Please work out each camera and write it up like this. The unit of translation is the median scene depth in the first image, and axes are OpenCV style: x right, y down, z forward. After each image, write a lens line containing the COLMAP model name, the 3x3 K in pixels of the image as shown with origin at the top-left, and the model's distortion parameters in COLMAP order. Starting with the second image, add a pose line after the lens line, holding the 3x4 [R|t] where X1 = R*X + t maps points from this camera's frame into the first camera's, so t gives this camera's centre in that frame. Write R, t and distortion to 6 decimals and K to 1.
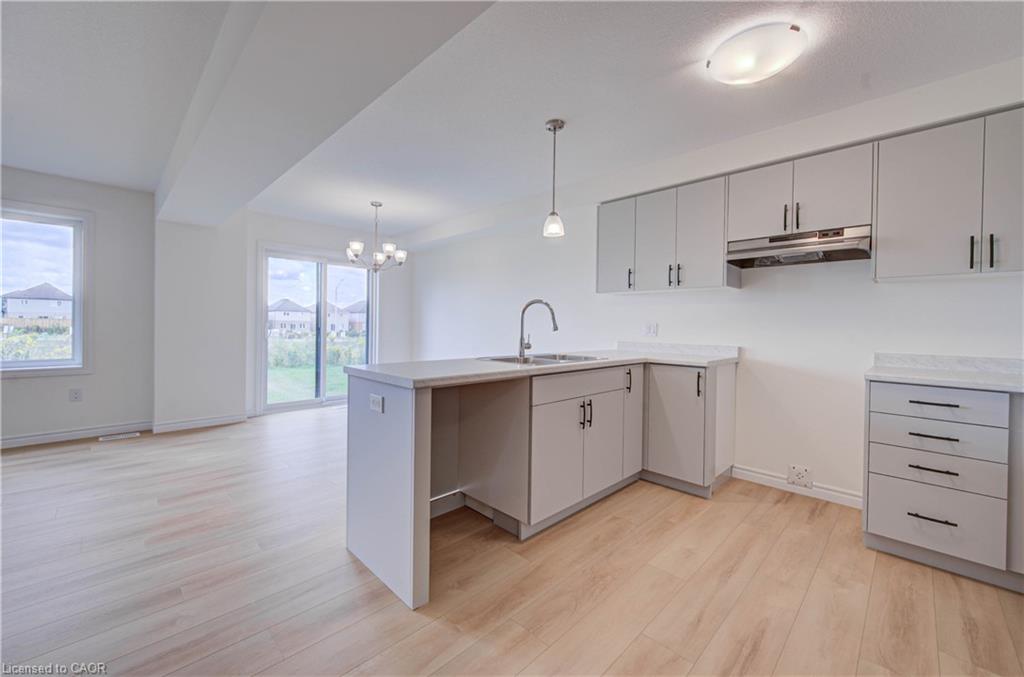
lens RADIAL K [[407.6, 0, 519.7], [0, 407.6, 328.7], [0, 0, 1]] dist [0.001627, 0.000092]
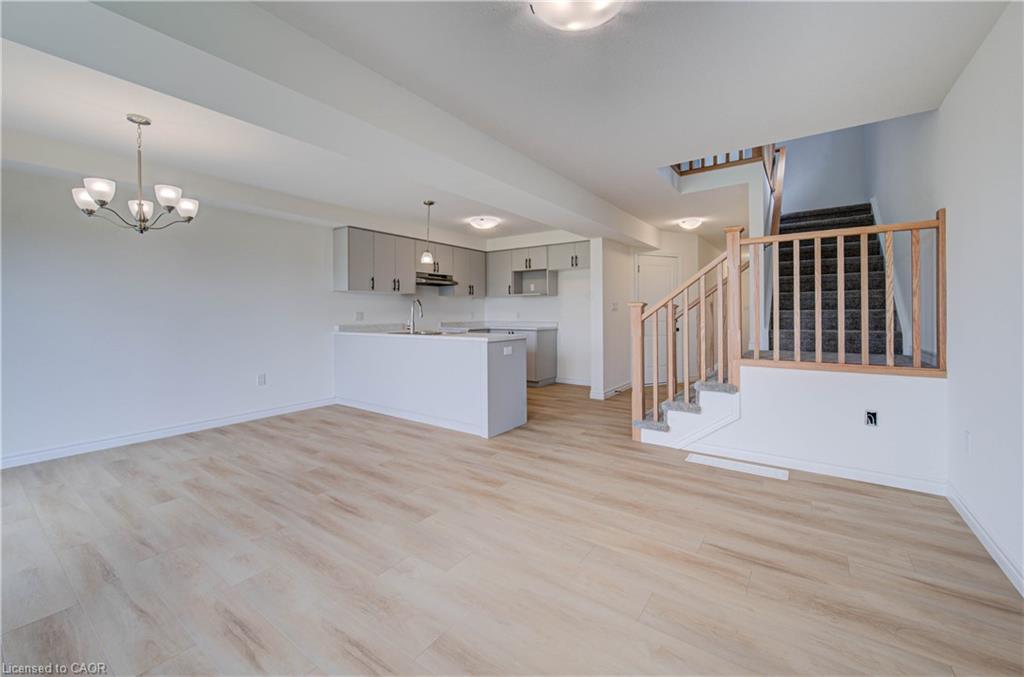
lens RADIAL K [[407.6, 0, 512.0], [0, 407.6, 316.7], [0, 0, 1]] dist [0.001627, 0.000092]
pose [[-0.153572, -0.023456, 0.987859, -1.713662], [0.012261, 0.999596, 0.025641, -0.037844], [-0.988061, 0.016050, -0.153222, 0.900336]]
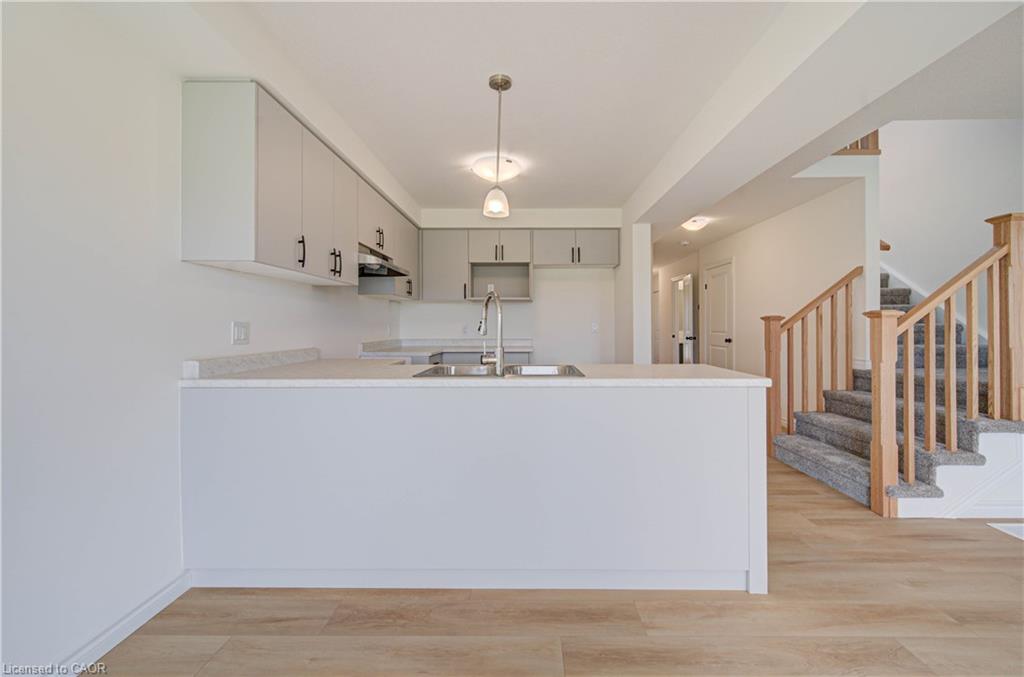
lens RADIAL K [[407.6, 0, 521.7], [0, 407.6, 324.2], [0, 0, 1]] dist [0.001627, 0.000092]
pose [[-0.695370, -0.009075, 0.718595, -0.519104], [-0.000823, 0.999930, 0.011832, -0.024196], [-0.718652, 0.007637, -0.695328, 1.508074]]
